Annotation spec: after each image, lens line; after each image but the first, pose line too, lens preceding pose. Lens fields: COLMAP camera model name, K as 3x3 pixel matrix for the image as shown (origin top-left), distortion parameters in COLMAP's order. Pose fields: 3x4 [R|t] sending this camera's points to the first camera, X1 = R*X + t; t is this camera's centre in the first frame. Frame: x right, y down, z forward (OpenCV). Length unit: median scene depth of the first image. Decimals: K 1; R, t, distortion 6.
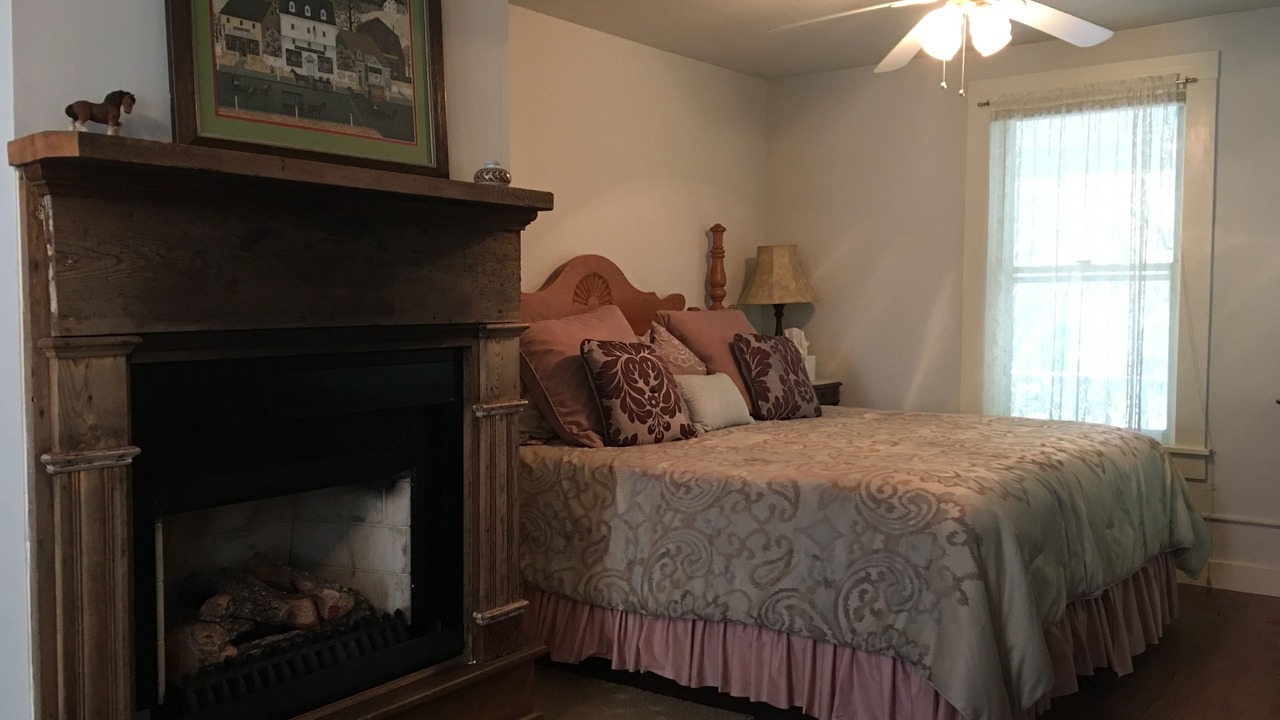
lens RADIAL K [[1072.8, 0, 640.4], [0, 1072.8, 361.4], [0, 0, 1]] dist [0.075350, -0.051023]
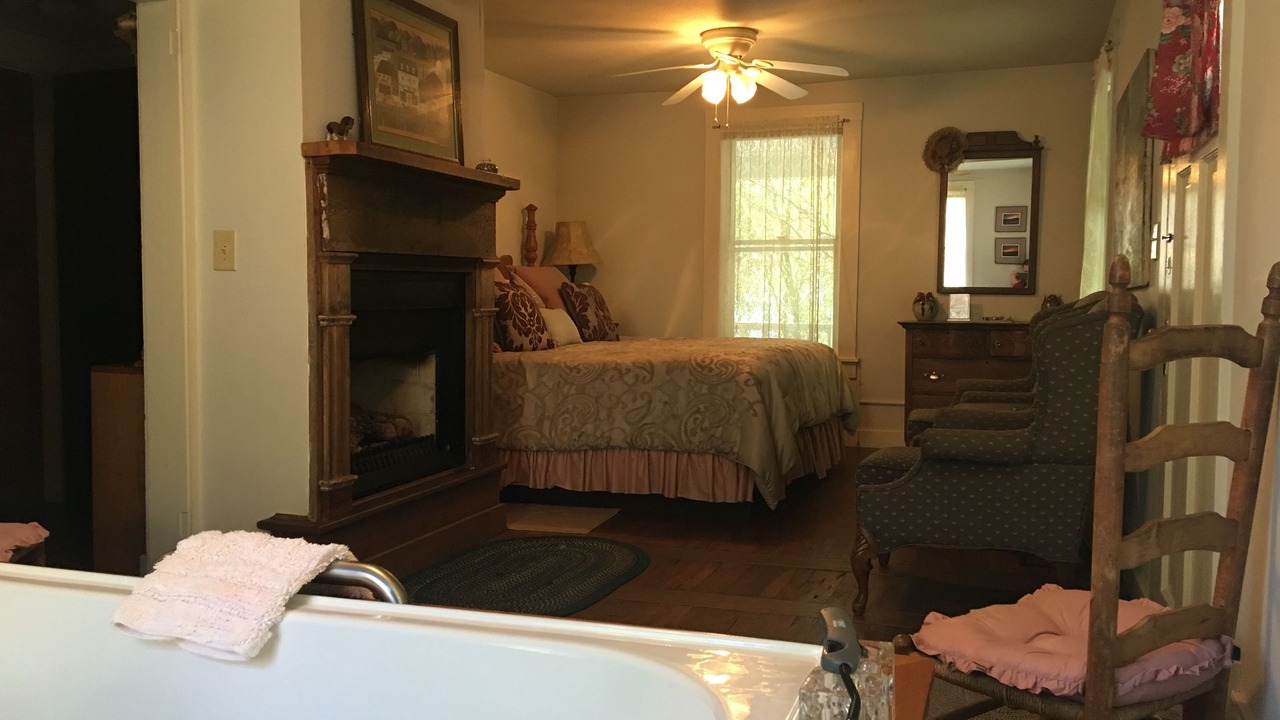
lens RADIAL K [[1072.8, 0, 638.3], [0, 1072.8, 360.4], [0, 0, 1]] dist [0.075350, -0.051023]
pose [[0.952624, -0.014137, 0.303822, -0.378193], [0.010843, 0.999863, 0.012528, 0.092145], [-0.303958, -0.008640, 0.952646, -0.570590]]
